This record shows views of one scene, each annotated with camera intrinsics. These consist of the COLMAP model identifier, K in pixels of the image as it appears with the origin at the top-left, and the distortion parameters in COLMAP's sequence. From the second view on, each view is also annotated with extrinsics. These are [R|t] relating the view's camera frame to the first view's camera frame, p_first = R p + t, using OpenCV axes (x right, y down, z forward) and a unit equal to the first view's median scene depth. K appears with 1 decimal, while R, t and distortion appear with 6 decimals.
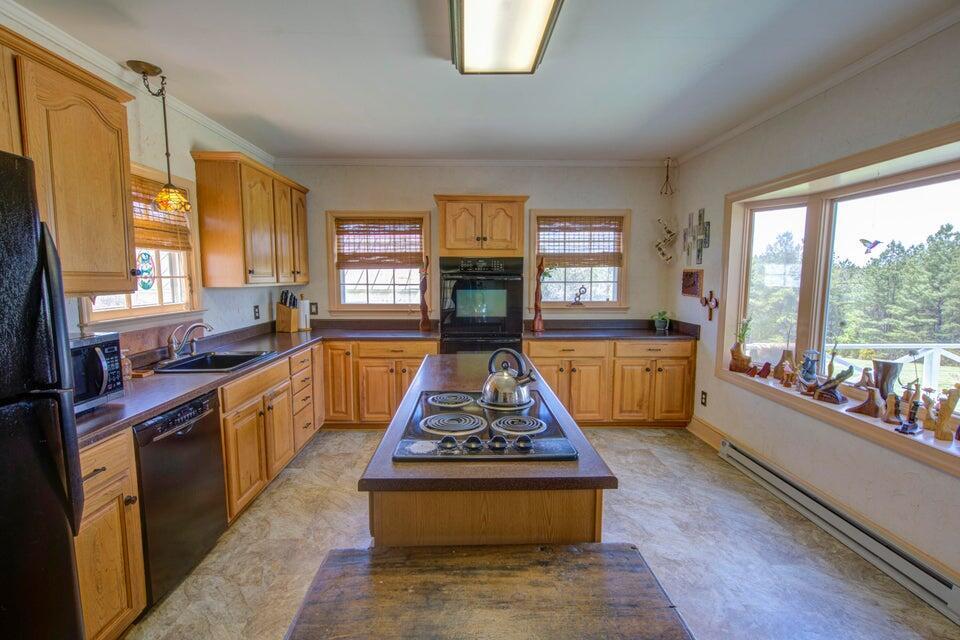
lens RADIAL K [[448.5, 0, 480.0], [0, 448.5, 320.0], [0, 0, 1]] dist [0.002296, -0.001502]
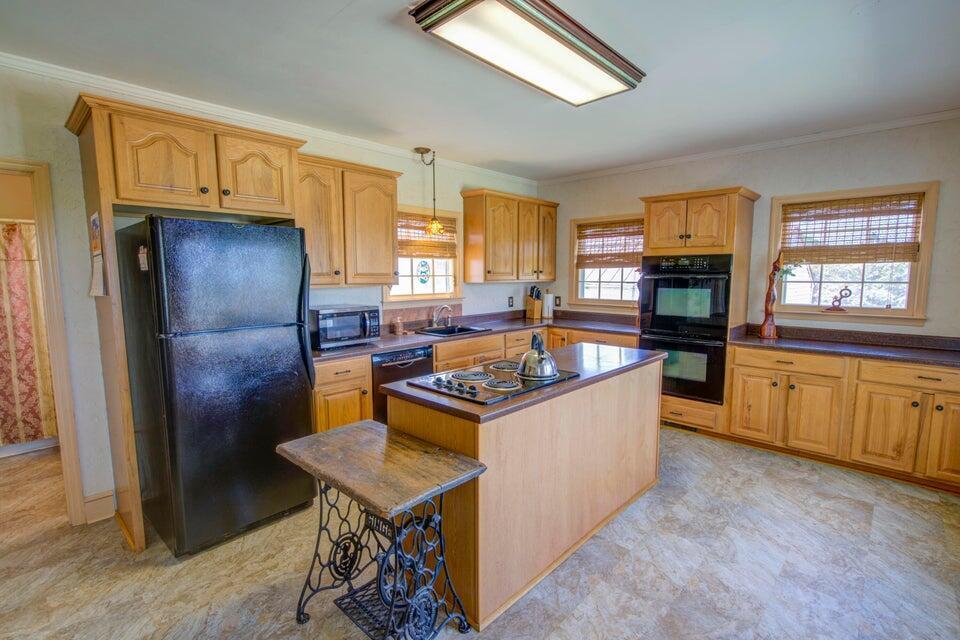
lens RADIAL K [[448.5, 0, 480.0], [0, 448.5, 320.0], [0, 0, 1]] dist [0.002296, -0.001502]
pose [[0.706589, 0.071321, -0.704021, 0.375505], [-0.067279, 0.997172, 0.033495, -0.001743], [0.704419, 0.023698, 0.709389, -0.009319]]
